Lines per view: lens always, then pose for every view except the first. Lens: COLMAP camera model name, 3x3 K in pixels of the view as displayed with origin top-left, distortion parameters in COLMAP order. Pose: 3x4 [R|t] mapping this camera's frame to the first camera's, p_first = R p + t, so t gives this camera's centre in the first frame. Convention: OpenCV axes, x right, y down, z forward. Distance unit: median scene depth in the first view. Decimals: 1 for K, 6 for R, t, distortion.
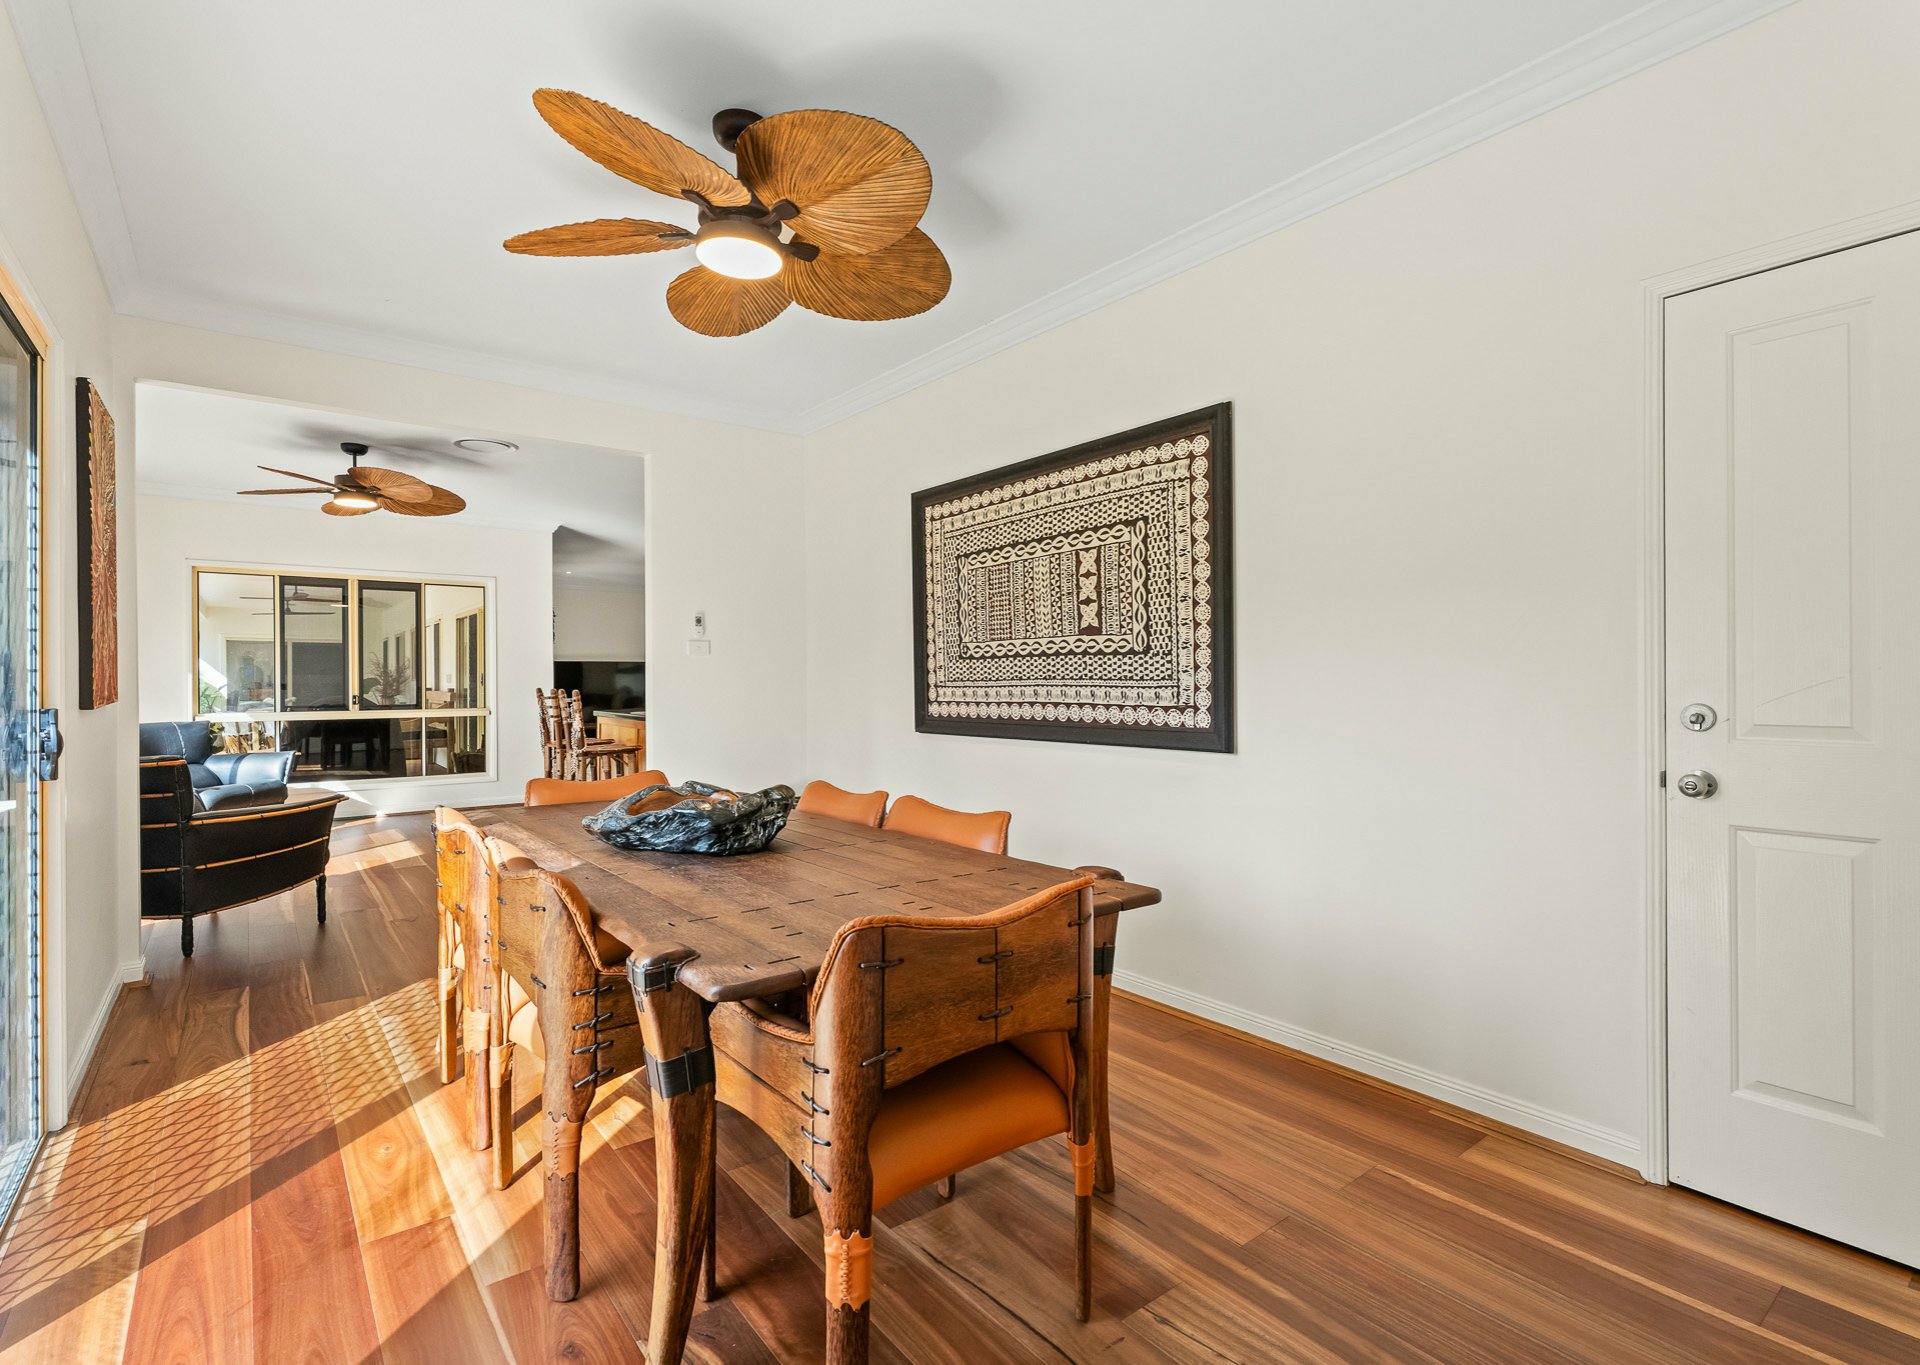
lens RADIAL K [[916.6, 0, 960.0], [0, 916.6, 682.5], [0, 0, 1]] dist [0.000607, 0.000466]
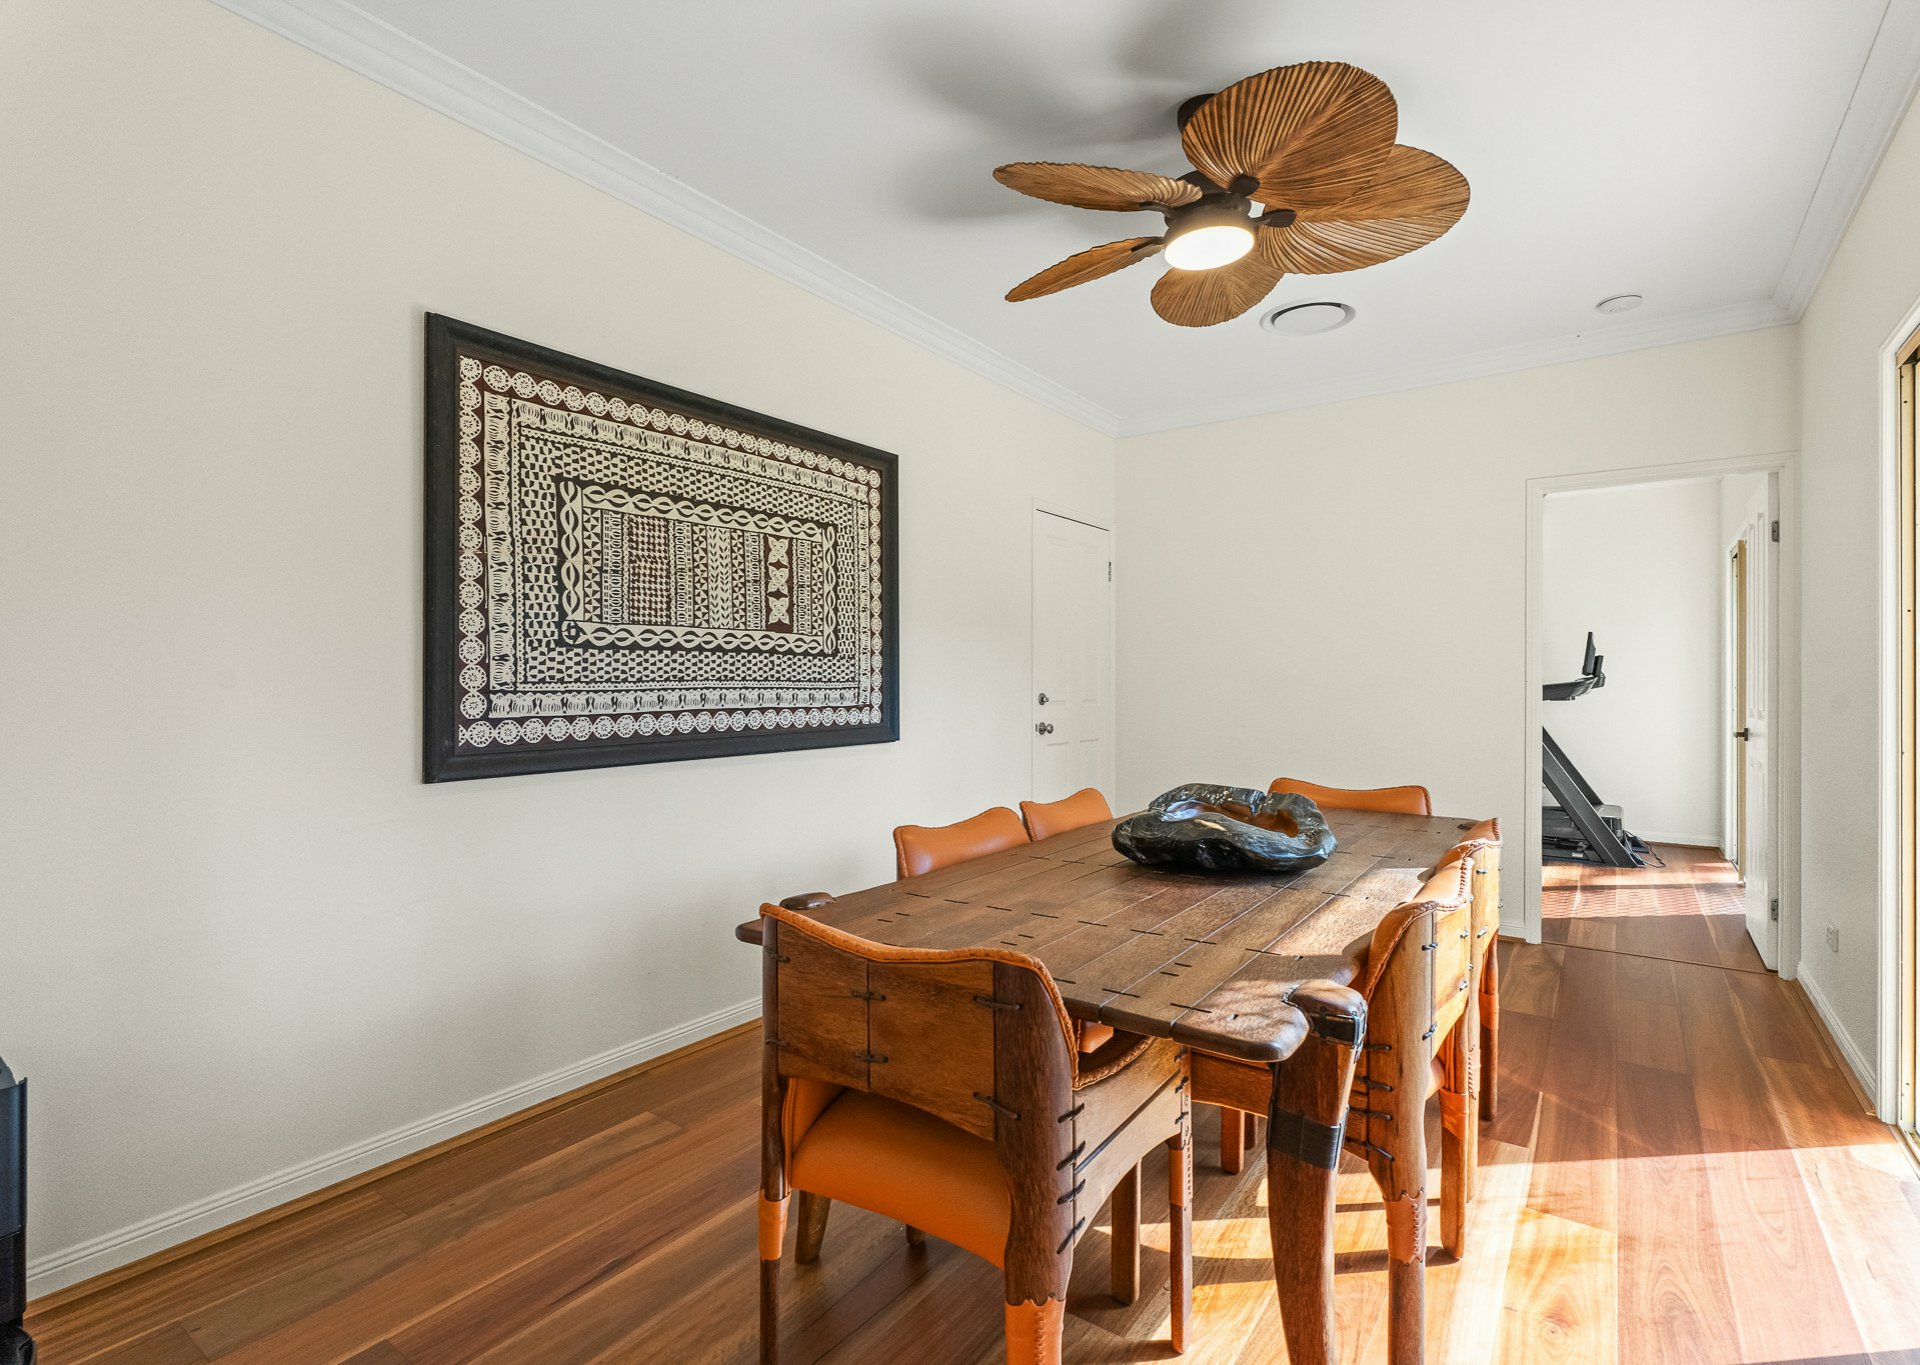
lens RADIAL K [[916.6, 0, 960.0], [0, 916.6, 682.5], [0, 0, 1]] dist [0.000607, 0.000466]
pose [[-0.279229, 0.002466, 0.960221, -0.780286], [0.002875, 0.999994, -0.001732, 0.000269], [-0.960220, 0.002277, -0.279234, 1.081802]]
